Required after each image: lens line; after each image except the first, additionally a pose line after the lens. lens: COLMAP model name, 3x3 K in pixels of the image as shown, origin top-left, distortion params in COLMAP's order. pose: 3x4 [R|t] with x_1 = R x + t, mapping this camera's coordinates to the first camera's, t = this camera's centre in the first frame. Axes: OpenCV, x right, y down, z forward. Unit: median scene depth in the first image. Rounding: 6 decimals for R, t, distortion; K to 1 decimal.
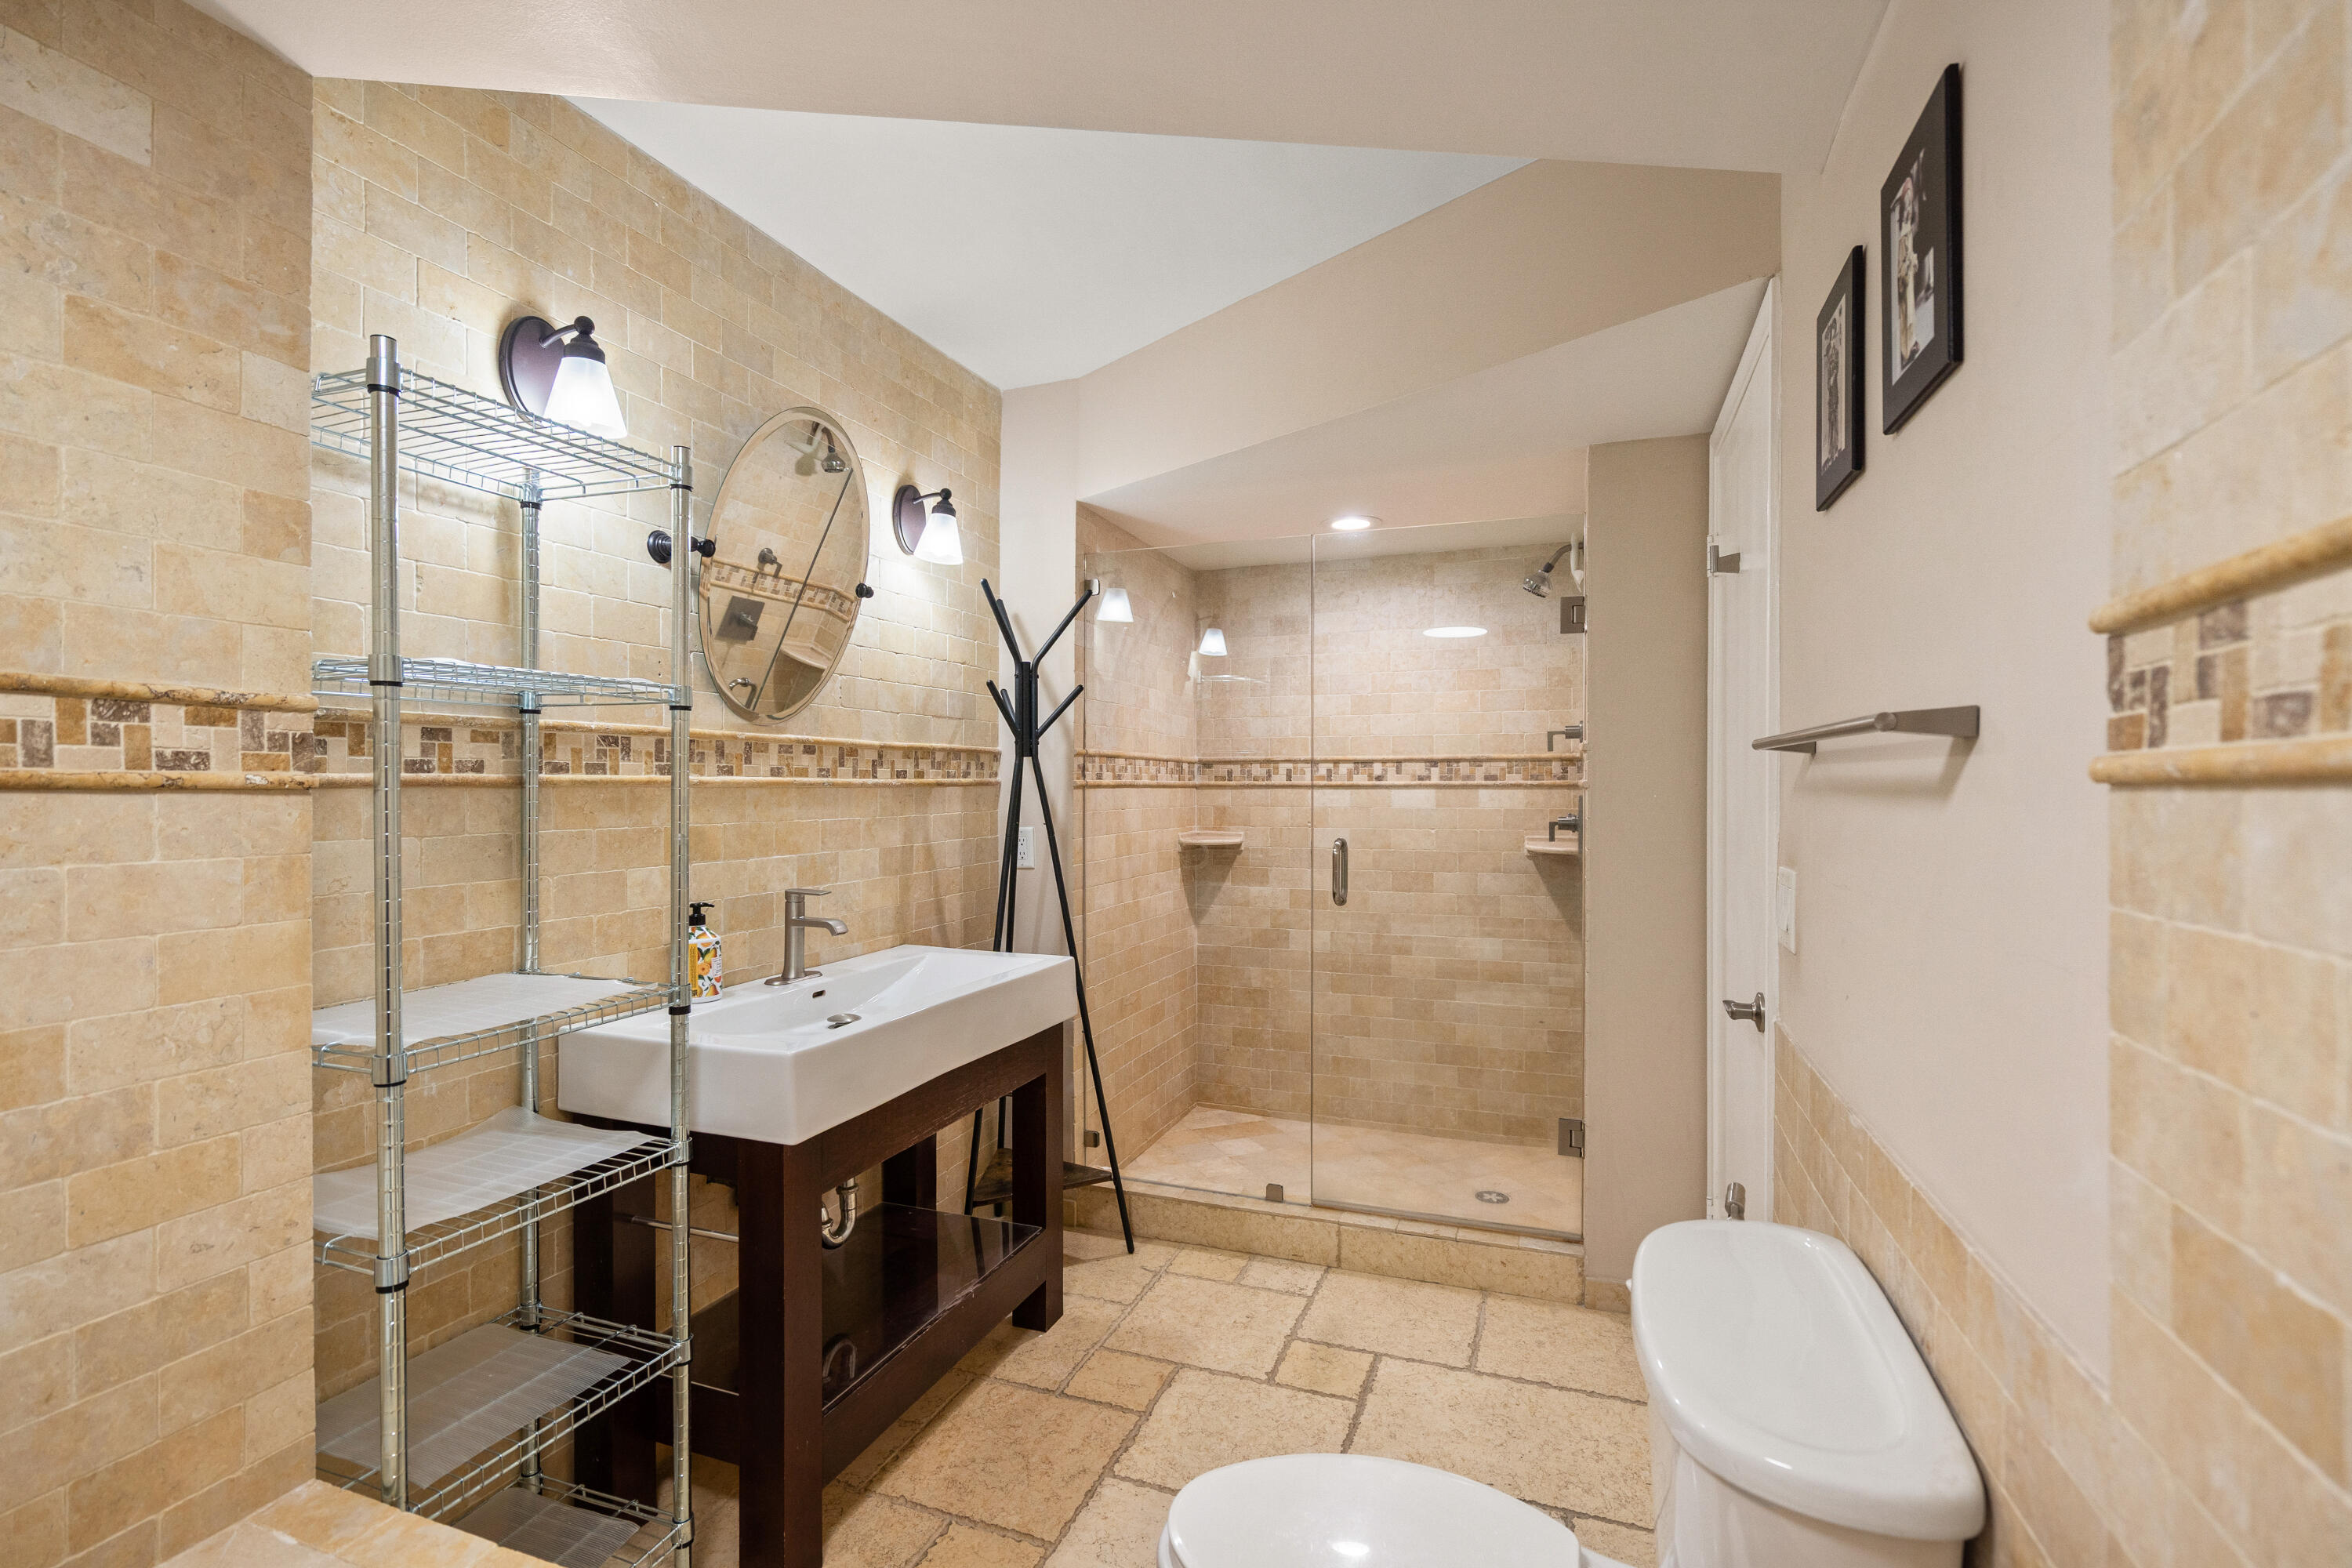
lens RADIAL K [[1075.3, 0, 1172.7], [0, 1075.3, 787.4], [0, 0, 1]] dist [-0.006912, 0.003153]
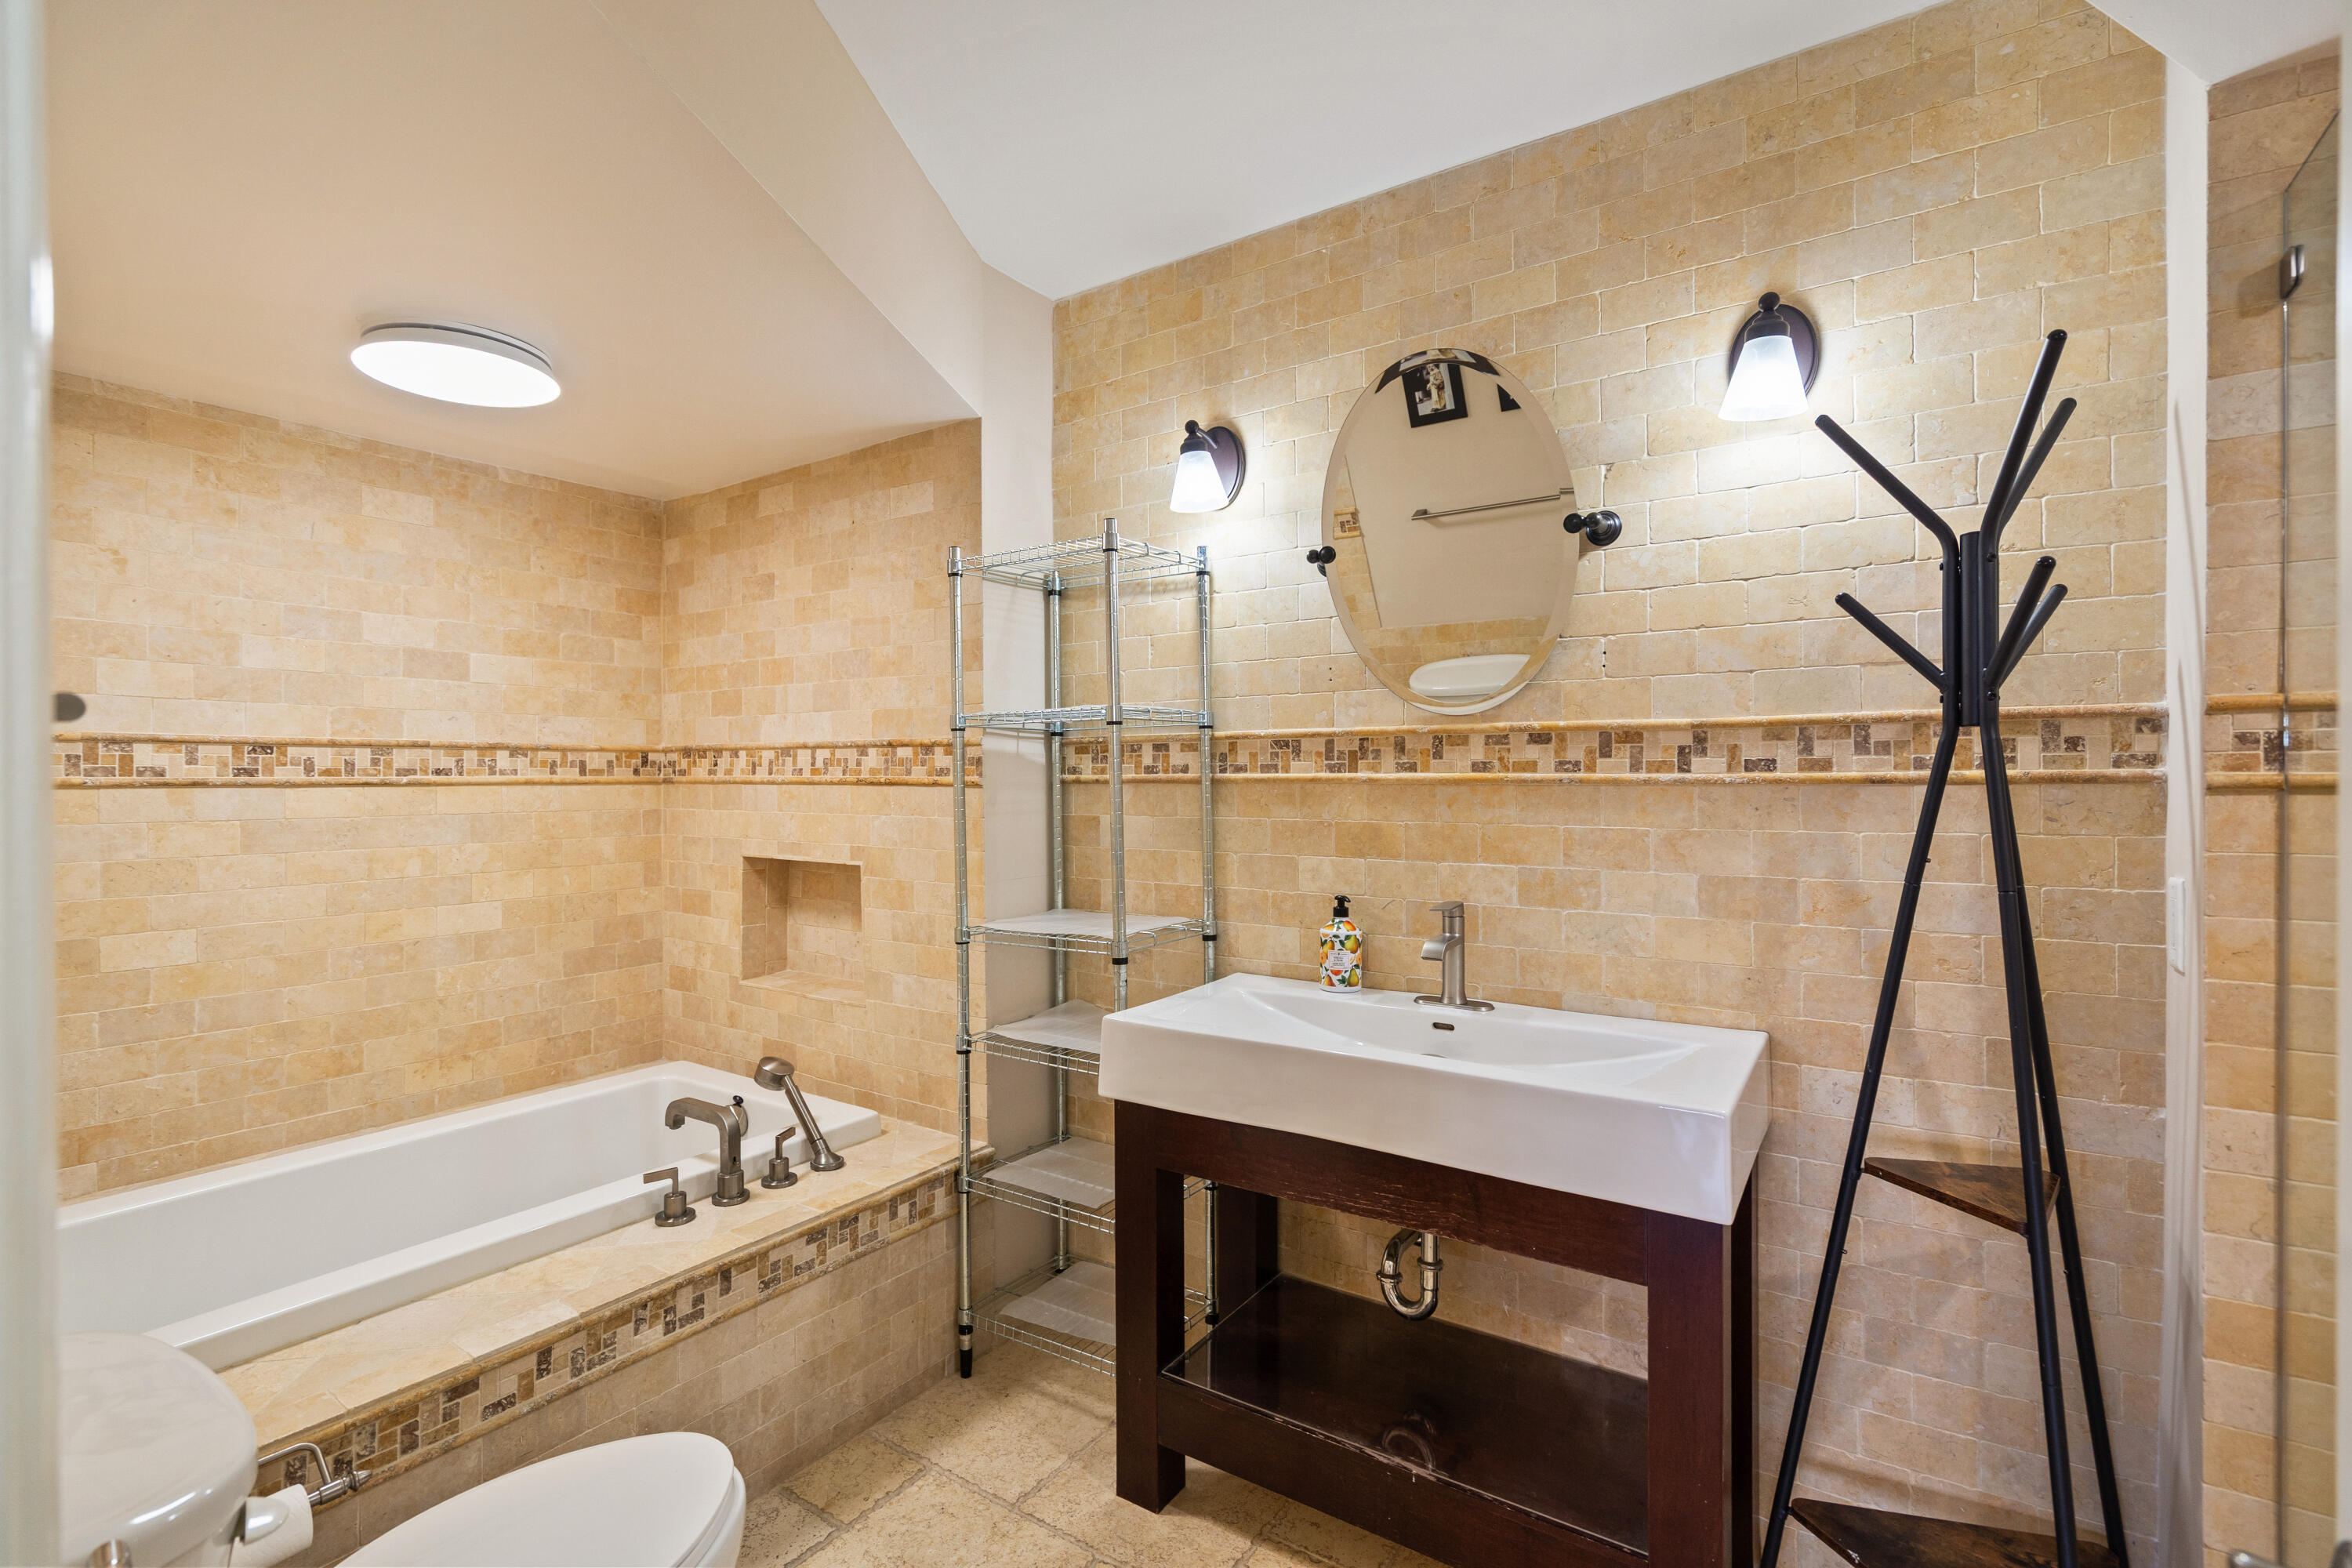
lens RADIAL K [[1075.3, 0, 1171.8], [0, 1075.3, 785.0], [0, 0, 1]] dist [-0.006912, 0.003153]
pose [[-0.237323, 0.003724, -0.971424, 0.622956], [-0.001444, 0.999990, 0.004187, -0.003549], [0.971430, 0.002396, -0.237316, 1.115645]]
